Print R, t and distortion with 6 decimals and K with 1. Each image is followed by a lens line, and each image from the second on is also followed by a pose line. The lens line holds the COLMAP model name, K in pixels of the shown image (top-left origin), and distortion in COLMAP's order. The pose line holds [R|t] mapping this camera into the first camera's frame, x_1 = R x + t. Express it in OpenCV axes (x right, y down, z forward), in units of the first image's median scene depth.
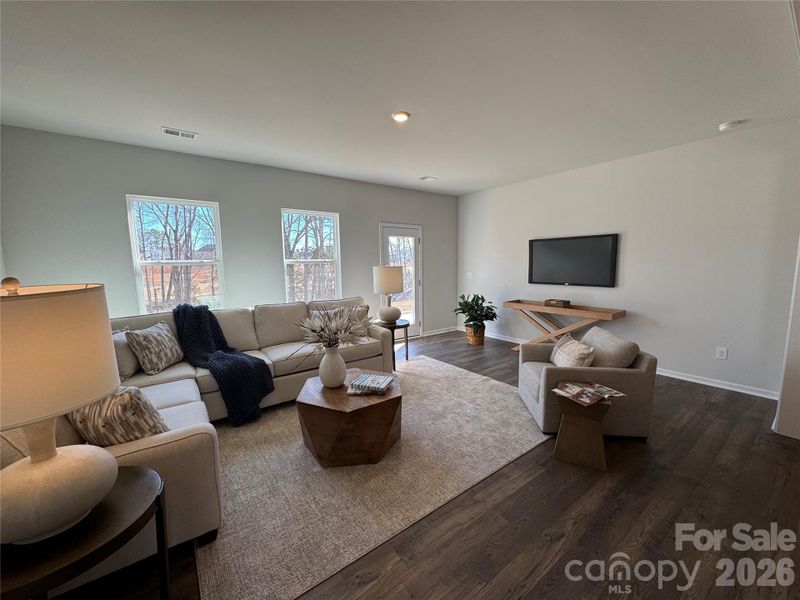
lens RADIAL K [[320.6, 0, 400.7], [0, 320.6, 300.4], [0, 0, 1]] dist [-0.003404, 0.000547]
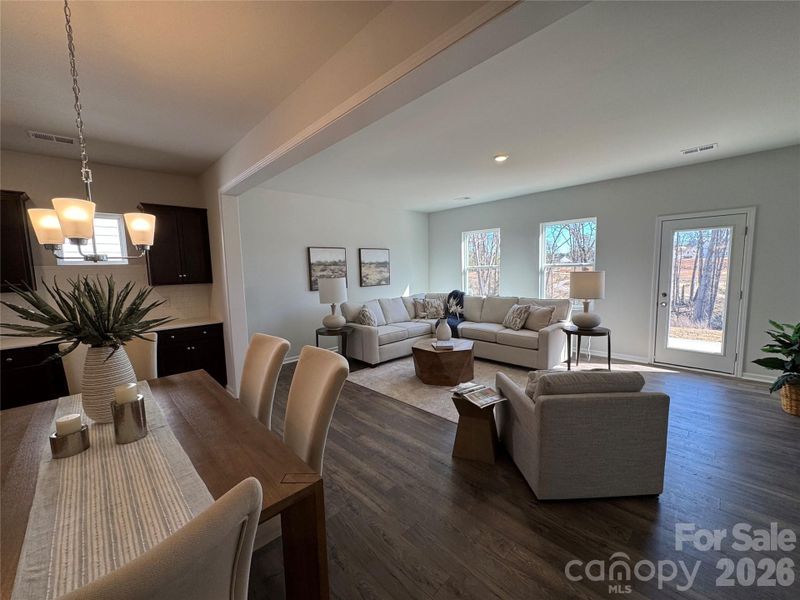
lens RADIAL K [[320.6, 0, 400.1], [0, 320.6, 300.9], [0, 0, 1]] dist [-0.003404, 0.000547]
pose [[0.129246, 0.109839, -0.985511, 1.063534], [-0.092861, 0.990820, 0.098252, -0.073558], [0.987255, 0.078817, 0.138259, 0.382368]]
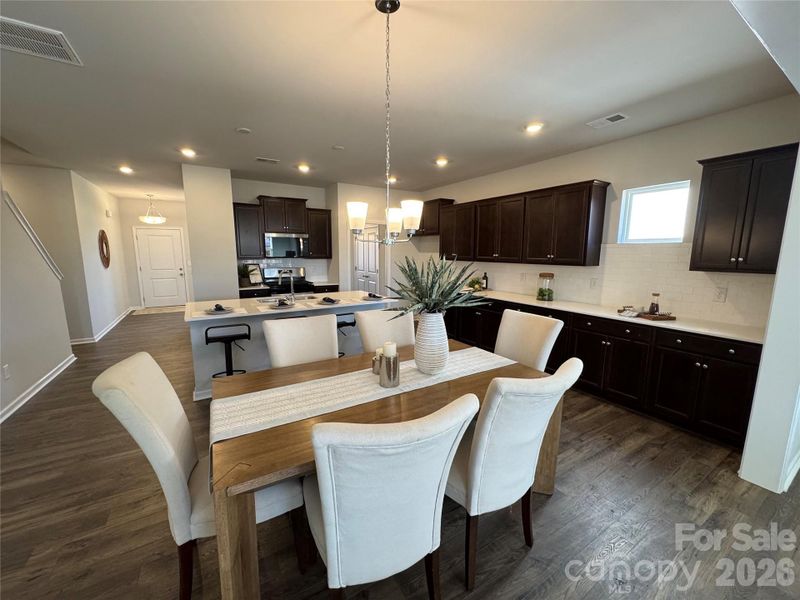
lens RADIAL K [[320.6, 0, 399.4], [0, 320.6, 299.1], [0, 0, 1]] dist [-0.003404, 0.000547]
pose [[-0.996033, -0.006011, 0.088777, 0.571309], [0.017616, 0.964647, 0.262958, -0.099495], [-0.087219, 0.263478, -0.960714, 0.579554]]
